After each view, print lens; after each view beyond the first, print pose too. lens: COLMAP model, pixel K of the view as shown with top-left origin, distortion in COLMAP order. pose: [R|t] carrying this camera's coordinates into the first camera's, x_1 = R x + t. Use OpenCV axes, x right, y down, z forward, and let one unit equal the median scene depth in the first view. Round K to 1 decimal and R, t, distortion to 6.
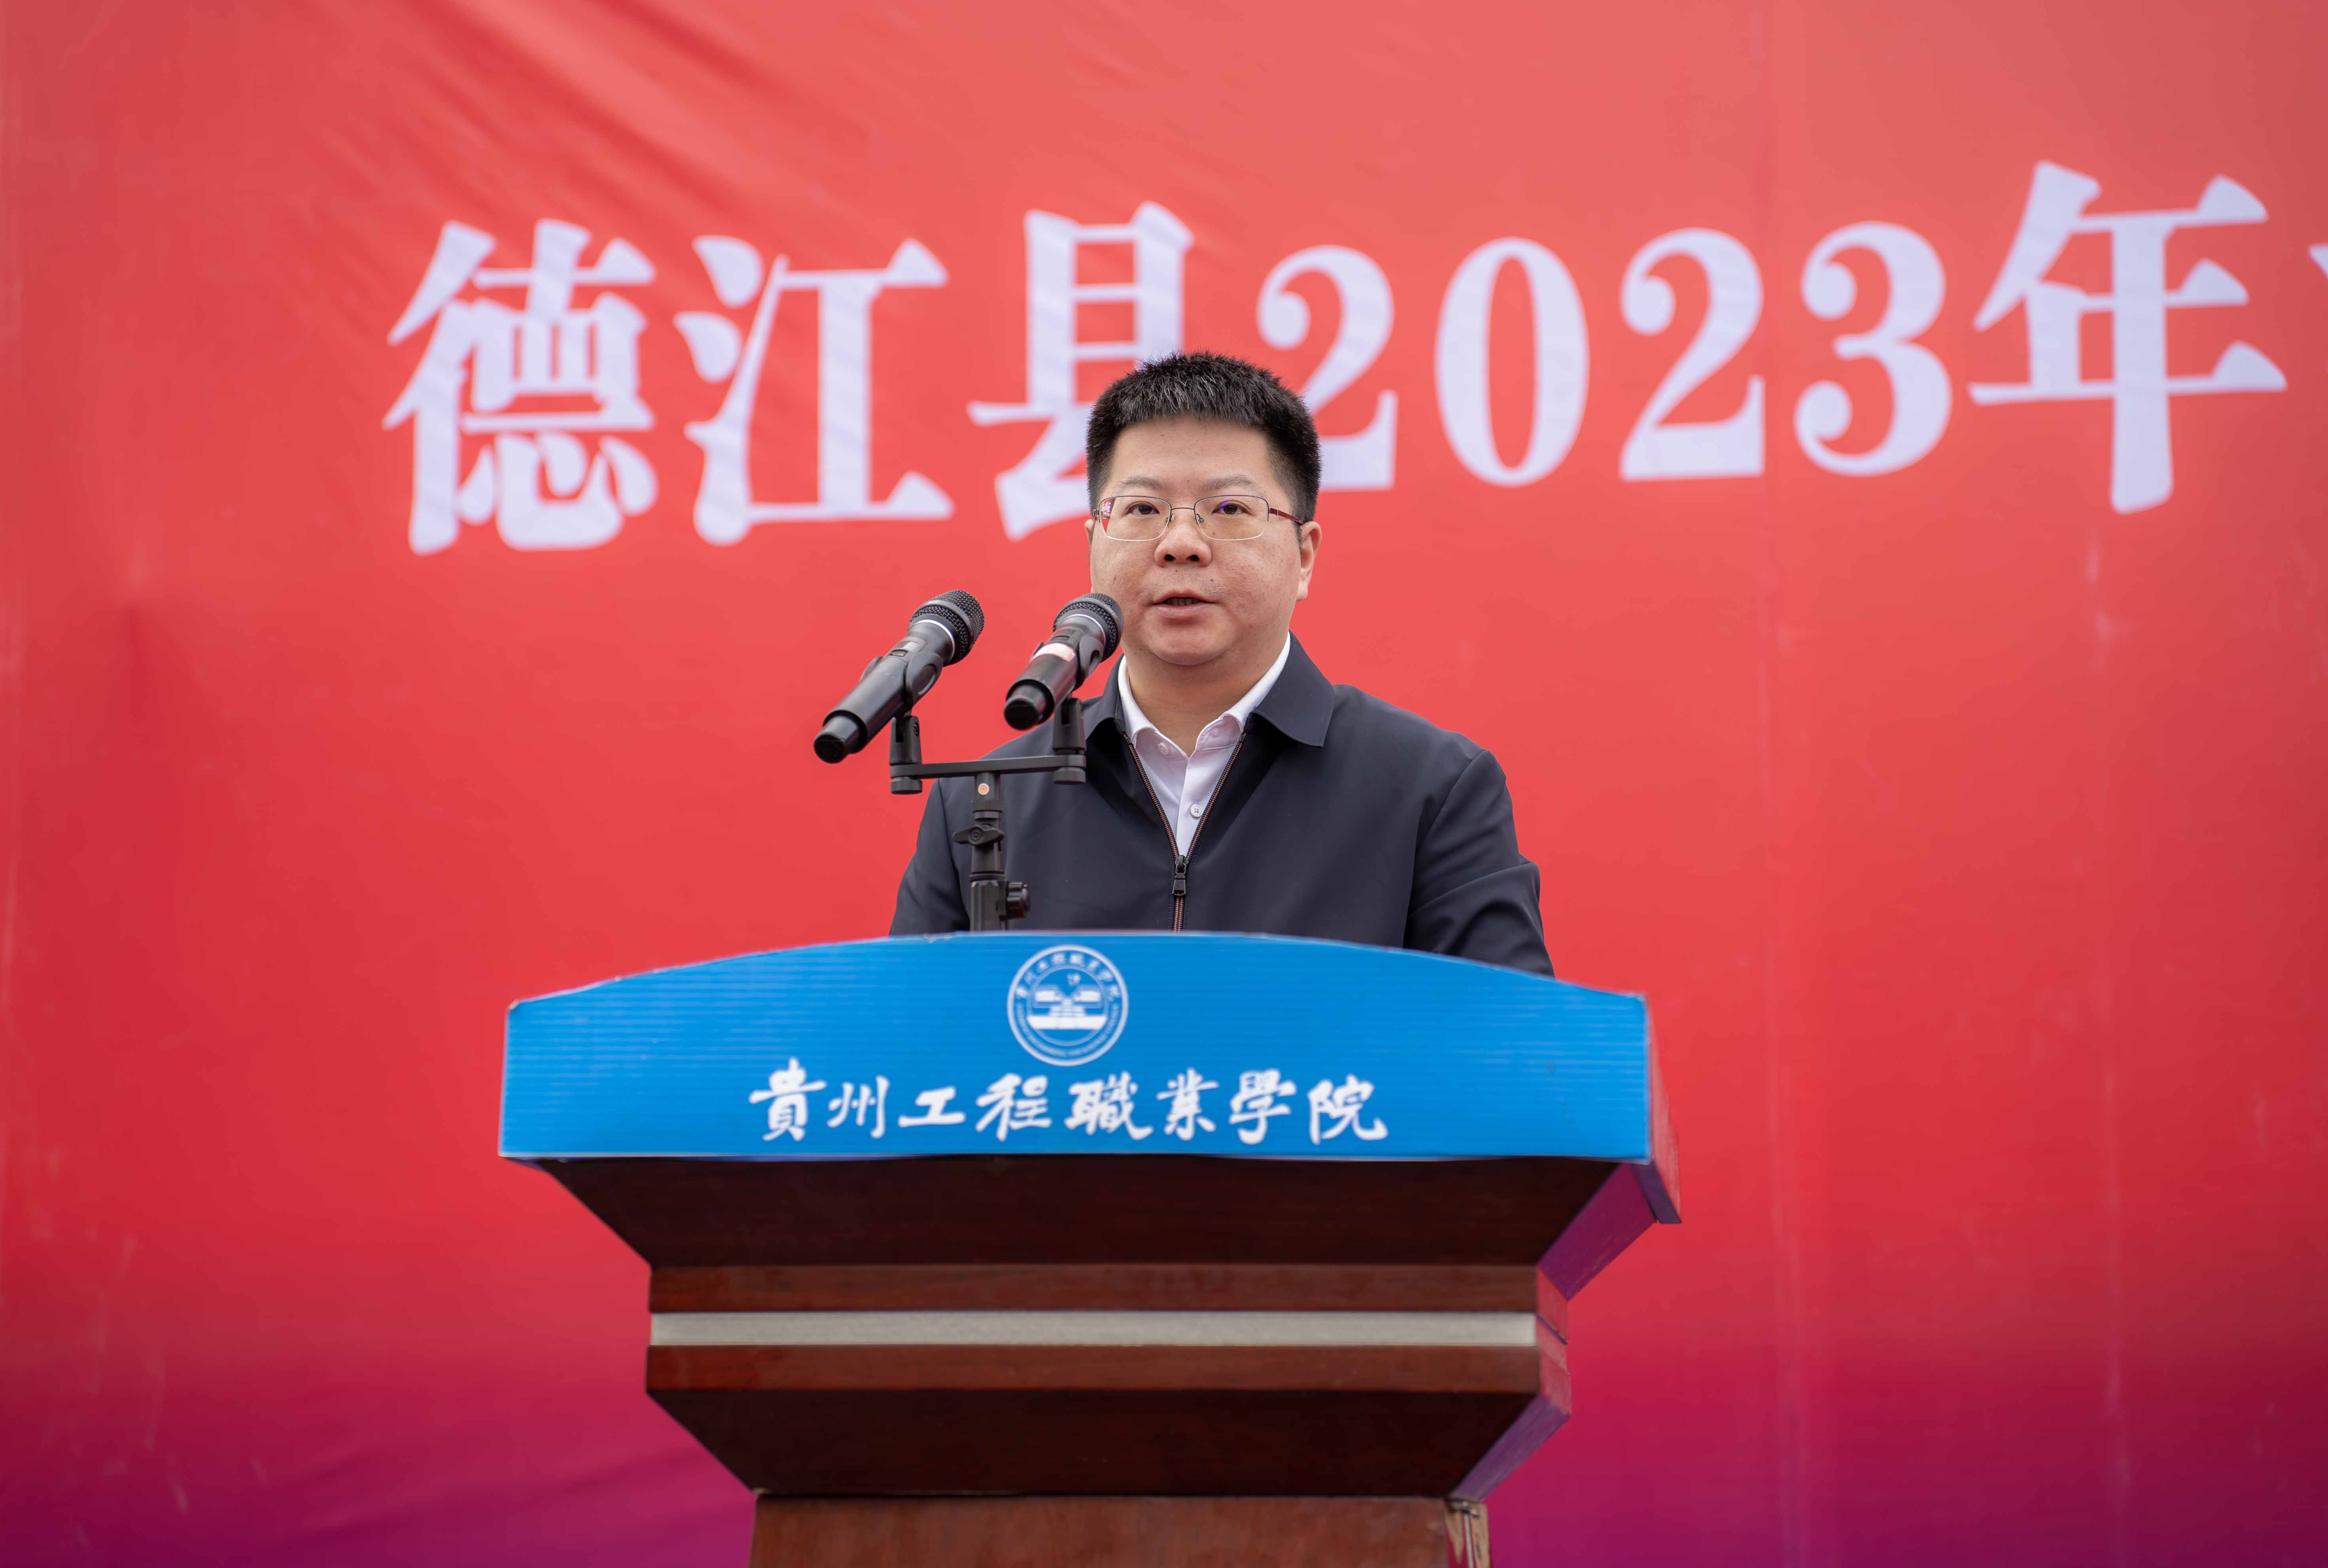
lens RADIAL K [[4471.7, 0, 1164.0], [0, 4471.7, 784.0], [0, 0, 1]] dist [0.497562, -0.138965]
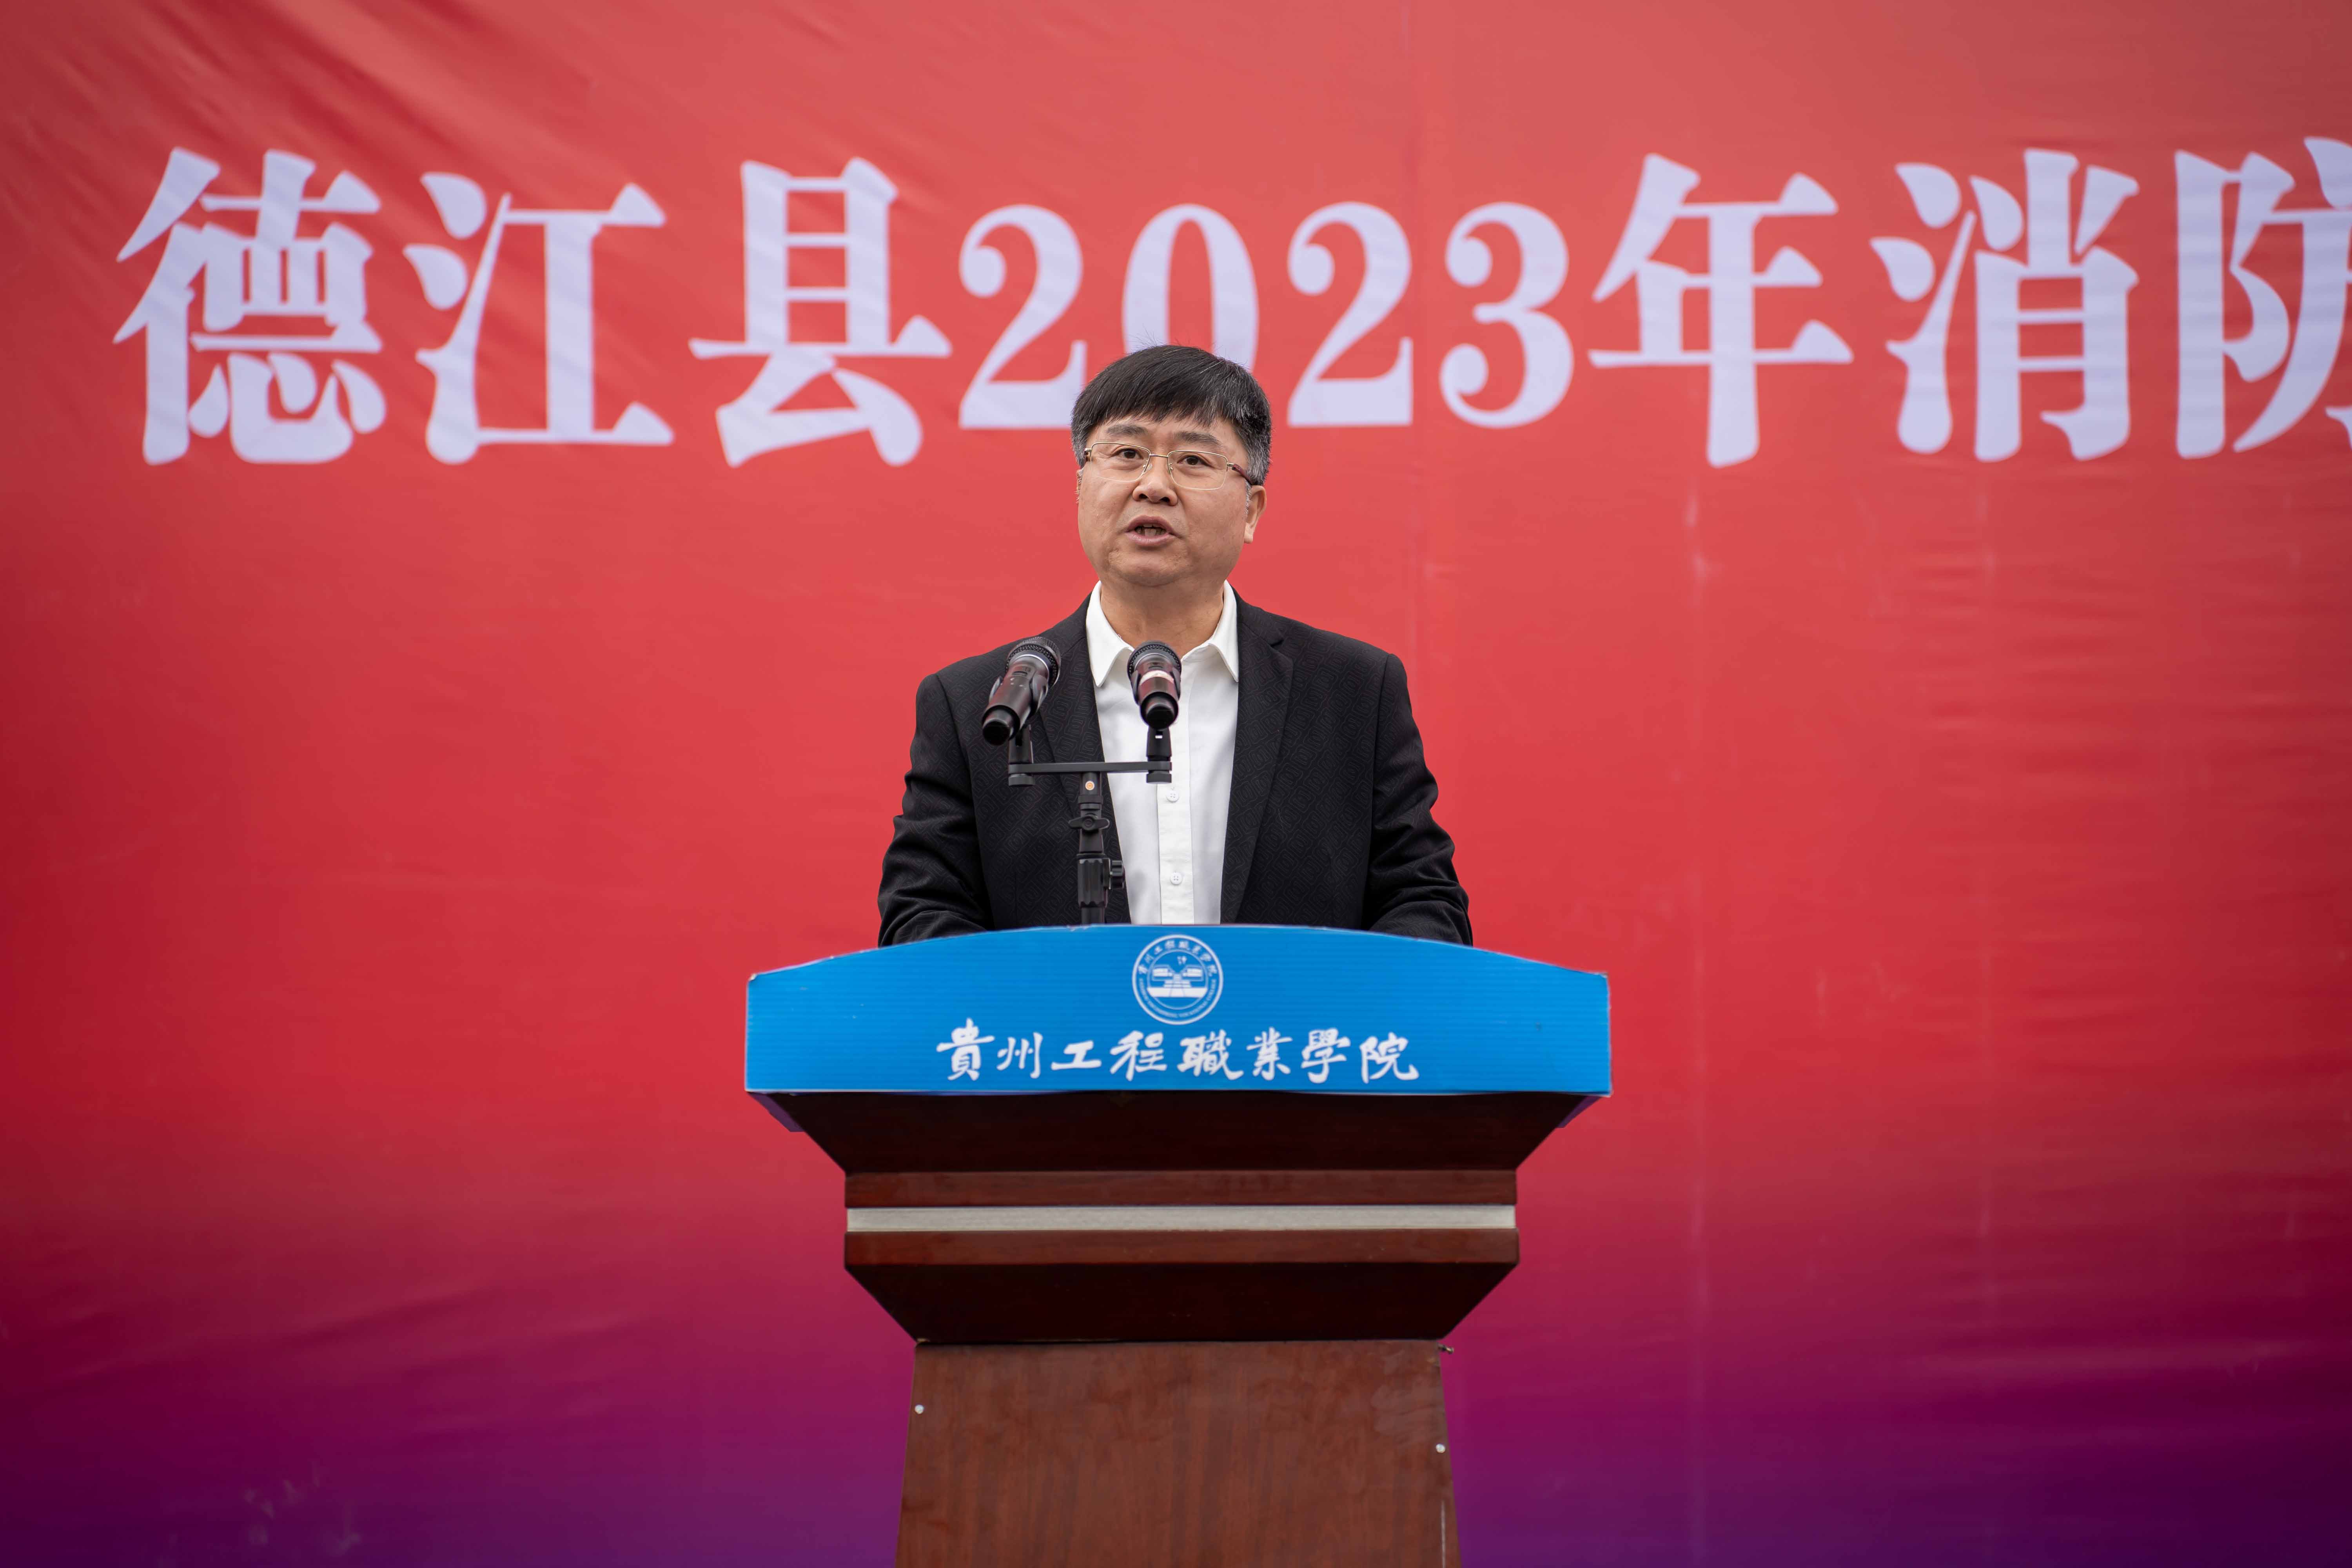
lens RADIAL K [[4818.1, 0, 1176.0], [0, 4818.1, 784.0], [0, 0, 1]] dist [0.364942, 2.774863]
pose [[0.988950, 0.005122, 0.148158, -0.229841], [-0.011808, 0.998949, 0.044281, -0.070683], [-0.147776, -0.045541, 0.987972, -0.406278]]
